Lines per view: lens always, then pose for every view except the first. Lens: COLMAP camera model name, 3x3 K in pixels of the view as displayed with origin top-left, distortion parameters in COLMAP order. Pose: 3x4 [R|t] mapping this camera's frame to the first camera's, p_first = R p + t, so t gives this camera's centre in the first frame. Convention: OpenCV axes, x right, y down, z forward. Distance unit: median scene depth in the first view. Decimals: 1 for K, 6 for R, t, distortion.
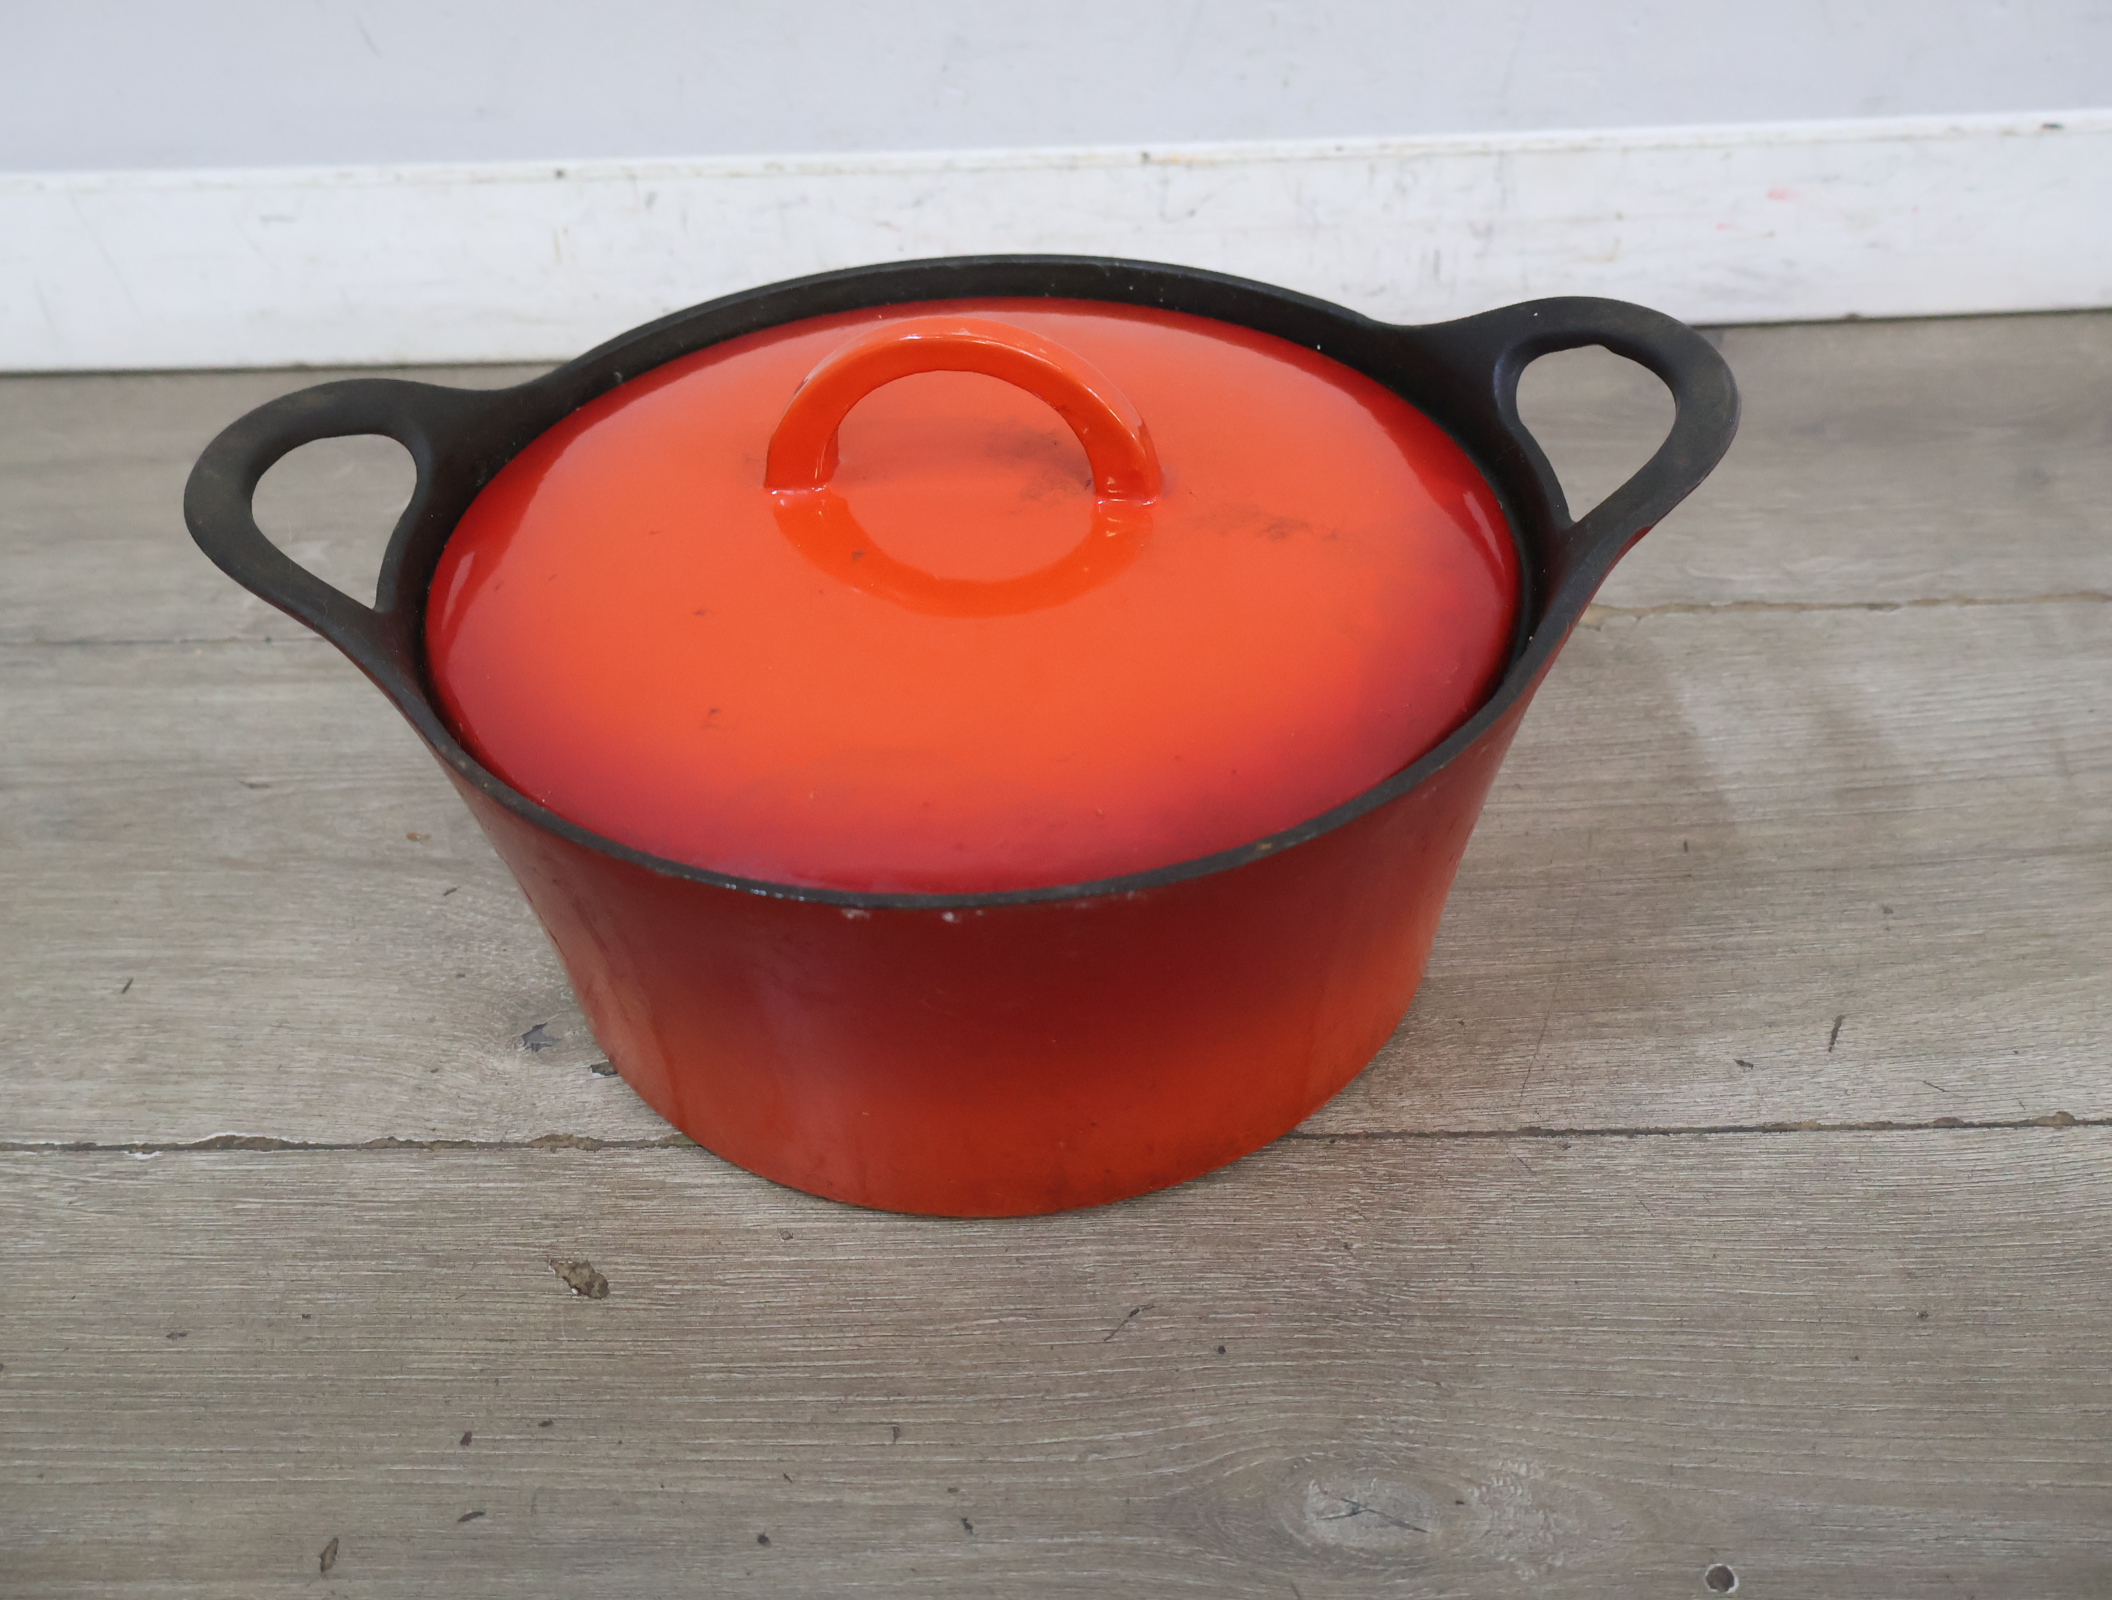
lens RADIAL K [[2106.1, 0, 1053.3], [0, 2106.1, 803.6], [0, 0, 1]] dist [0.014589, 0.000000]
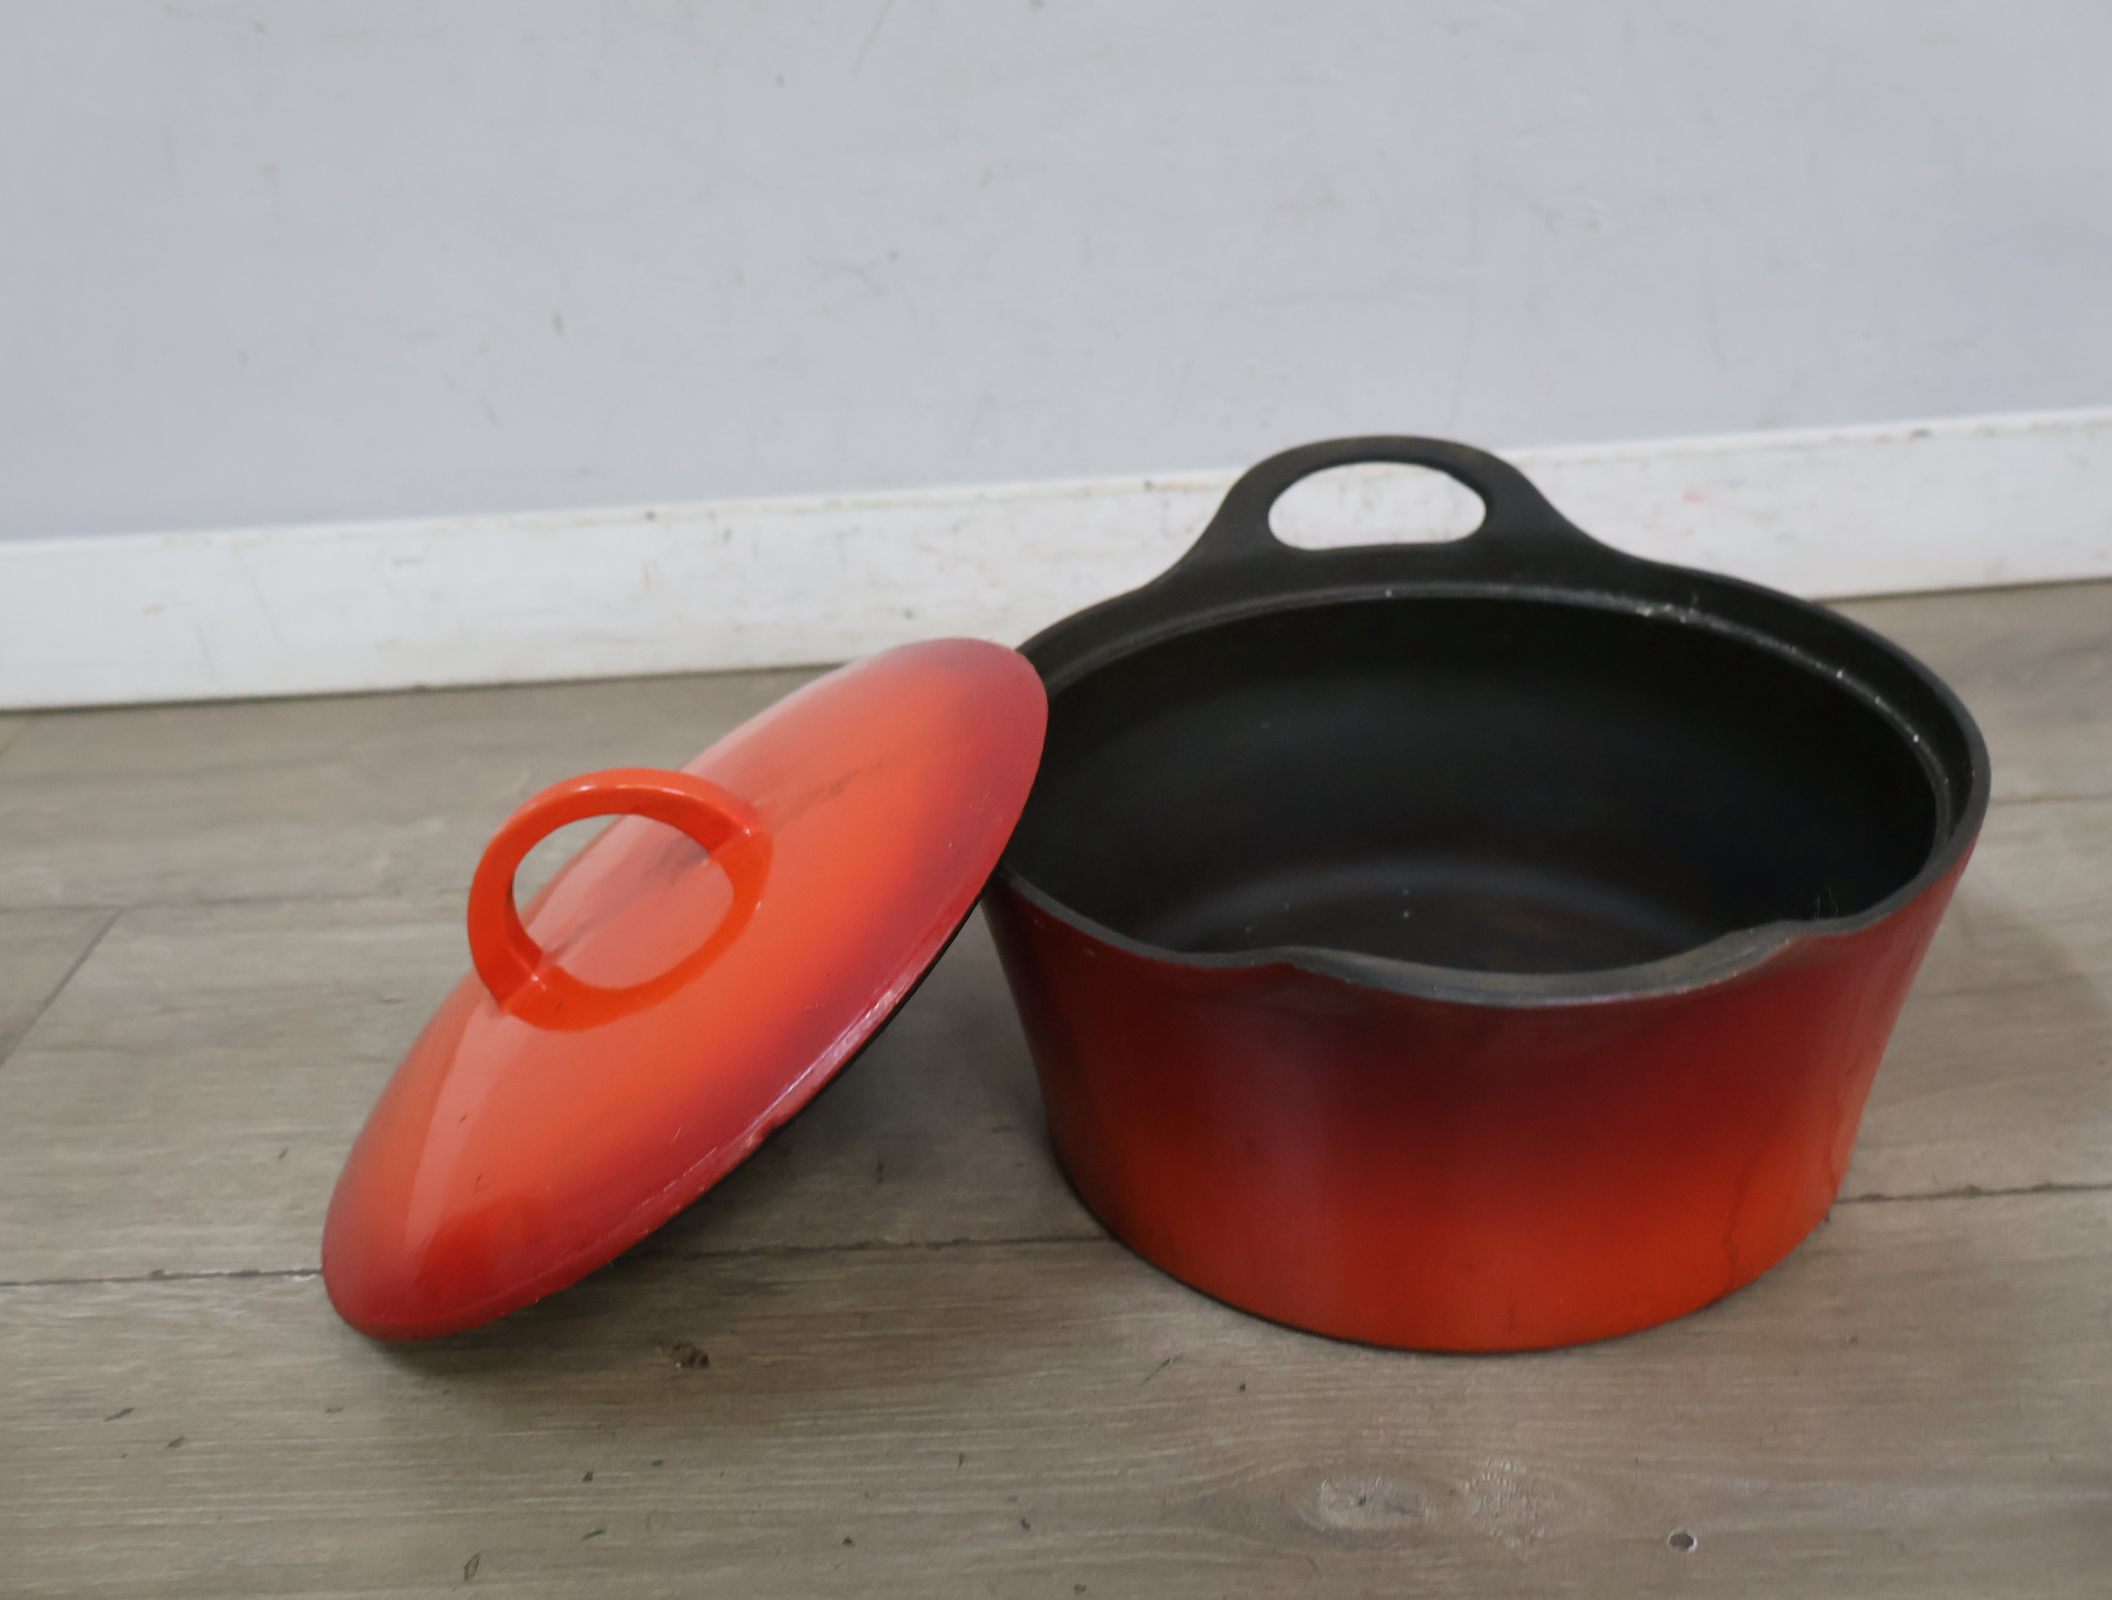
lens RADIAL K [[2106.1, 0, 1054.2], [0, 2106.1, 790.7], [0, 0, 1]] dist [0.014589, 0.000000]
pose [[0.999424, -0.031346, -0.012989, 0.002145], [0.027937, 0.977463, -0.209251, 0.158926], [0.019256, 0.208767, 0.977776, -0.170941]]
